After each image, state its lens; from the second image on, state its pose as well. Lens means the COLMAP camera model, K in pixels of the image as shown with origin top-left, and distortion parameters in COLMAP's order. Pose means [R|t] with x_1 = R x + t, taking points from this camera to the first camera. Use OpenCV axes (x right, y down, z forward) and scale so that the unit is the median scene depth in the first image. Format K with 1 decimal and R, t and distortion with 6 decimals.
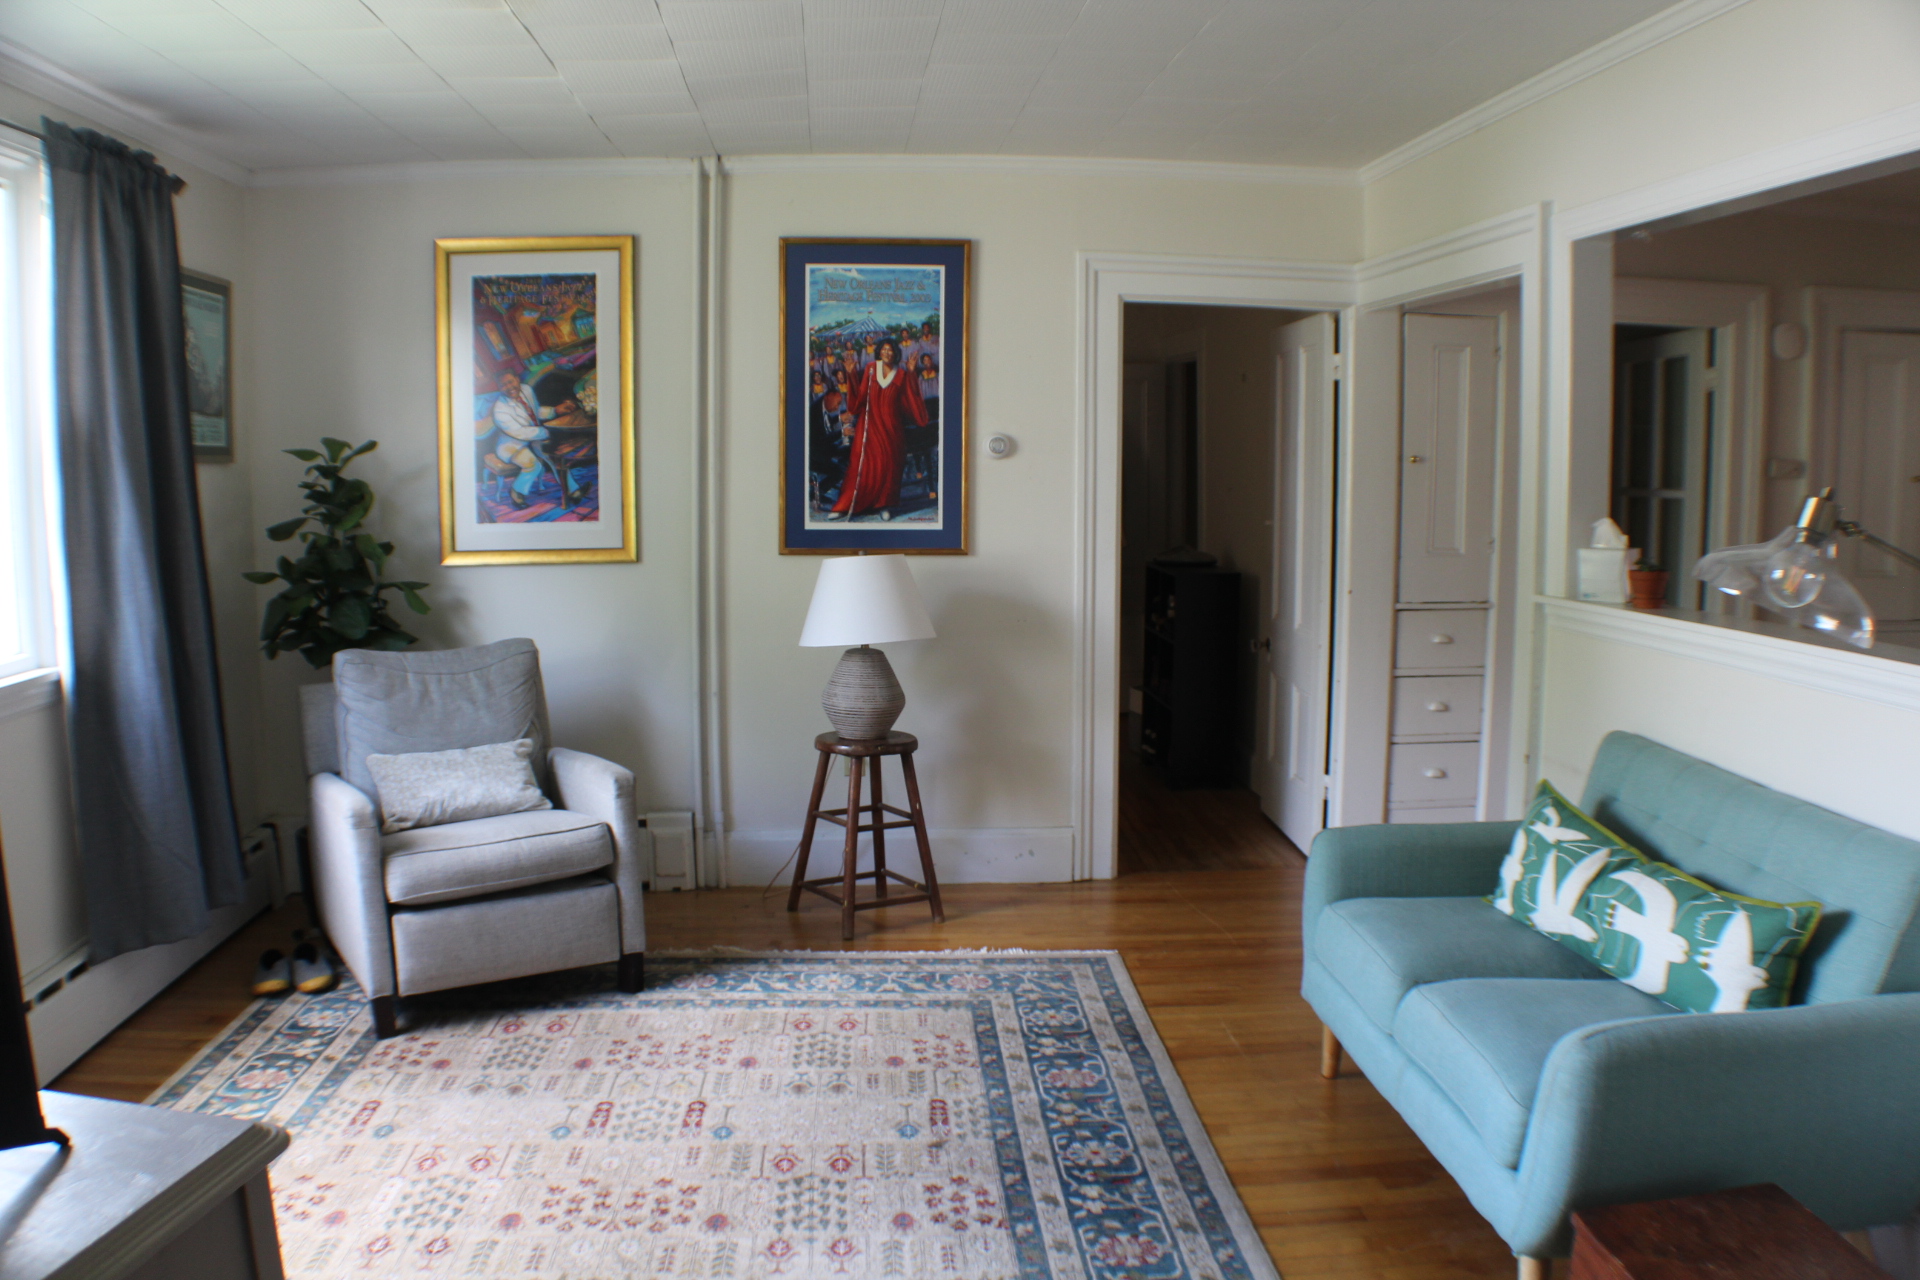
lens RADIAL K [[1456.0, 0, 952.0], [0, 1456.0, 644.1], [0, 0, 1]] dist [-0.217572, 0.084335]
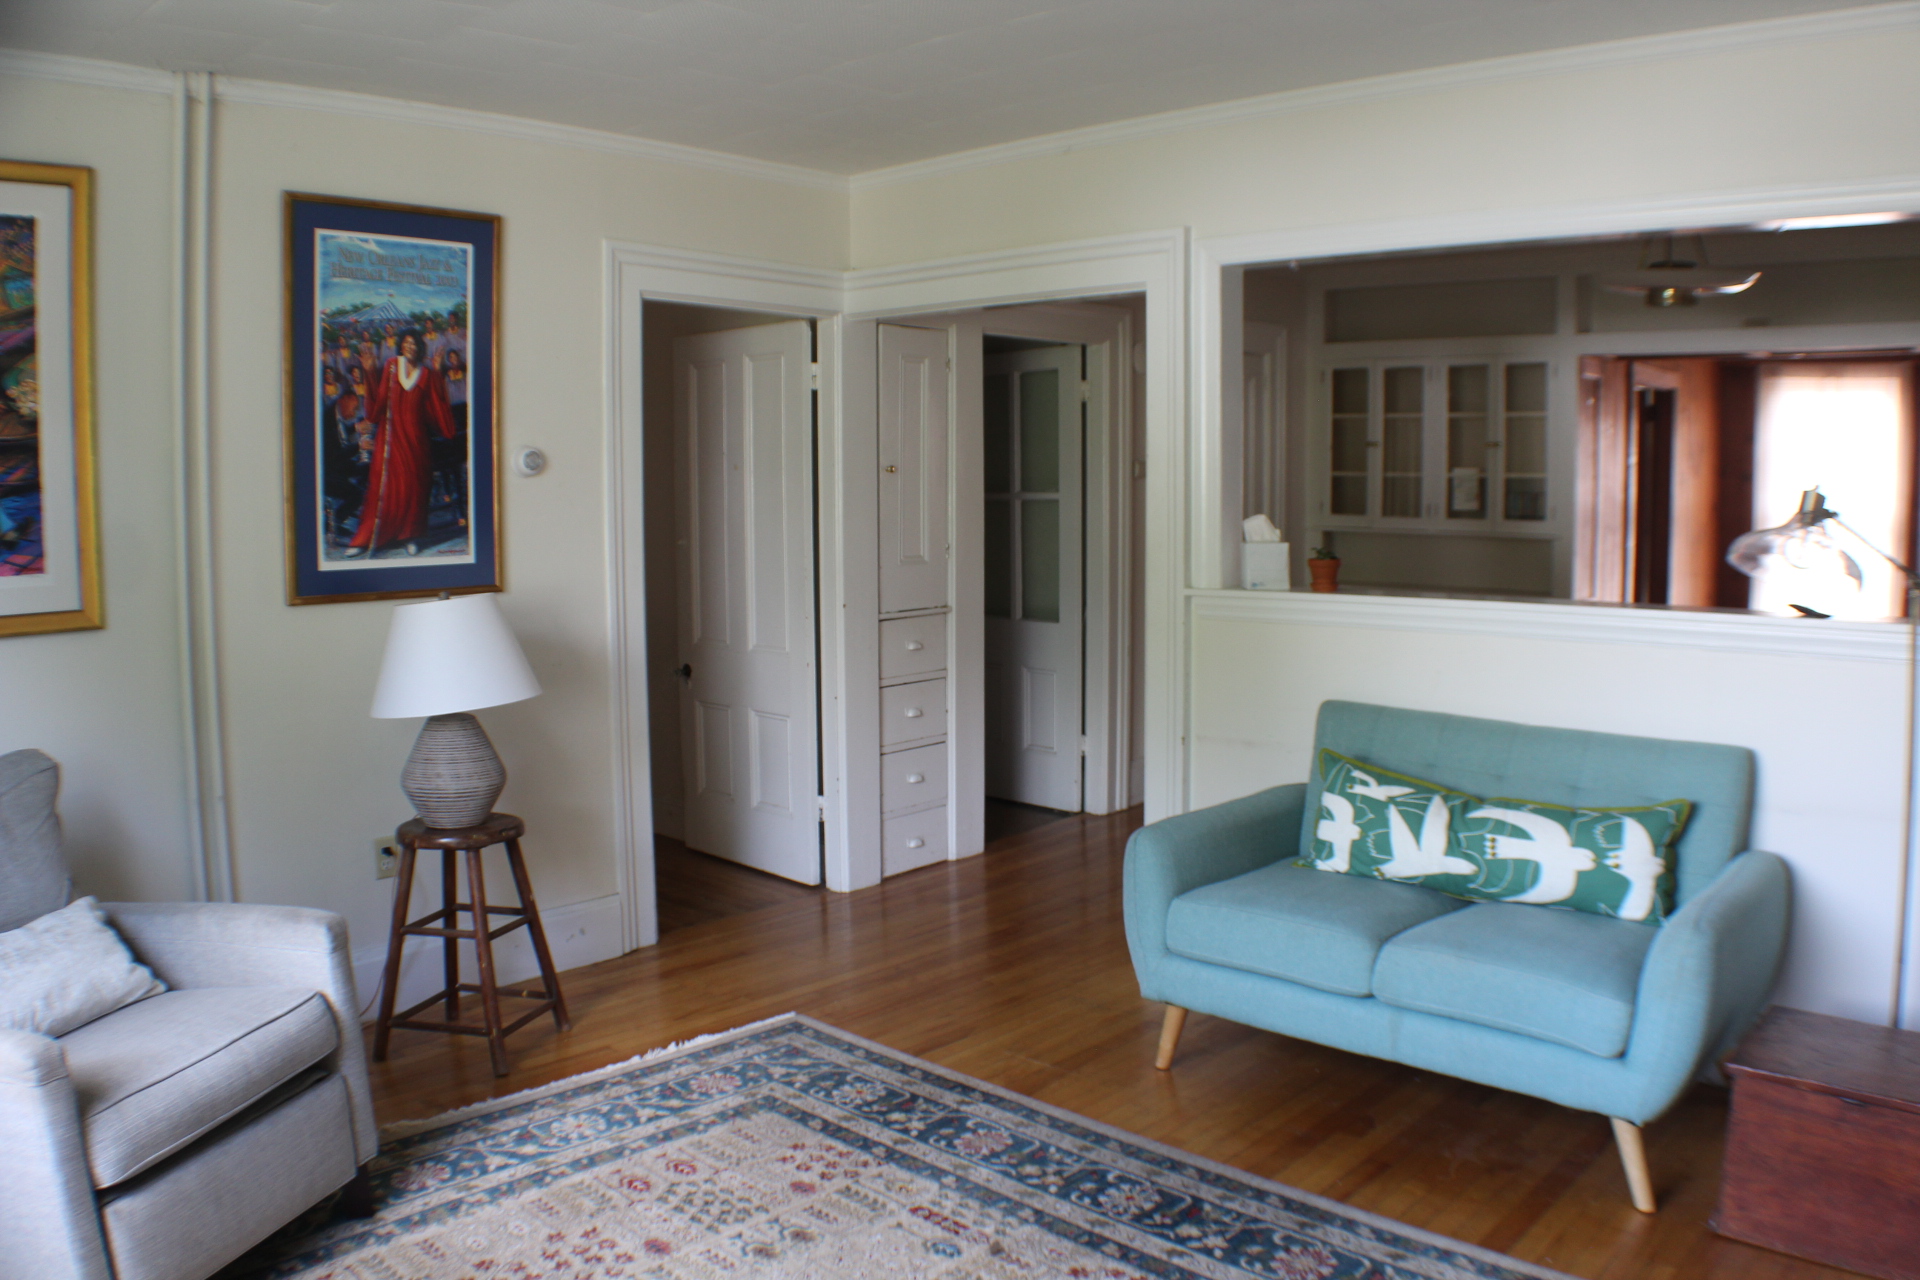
lens RADIAL K [[1470.4, 0, 958.7], [0, 1470.4, 632.4], [0, 0, 1]] dist [-0.201393, 0.071045]
pose [[0.736871, -0.075835, 0.671767, -0.379985], [0.093218, 0.995594, 0.010139, -0.023469], [-0.669576, 0.055150, 0.740693, 0.226435]]
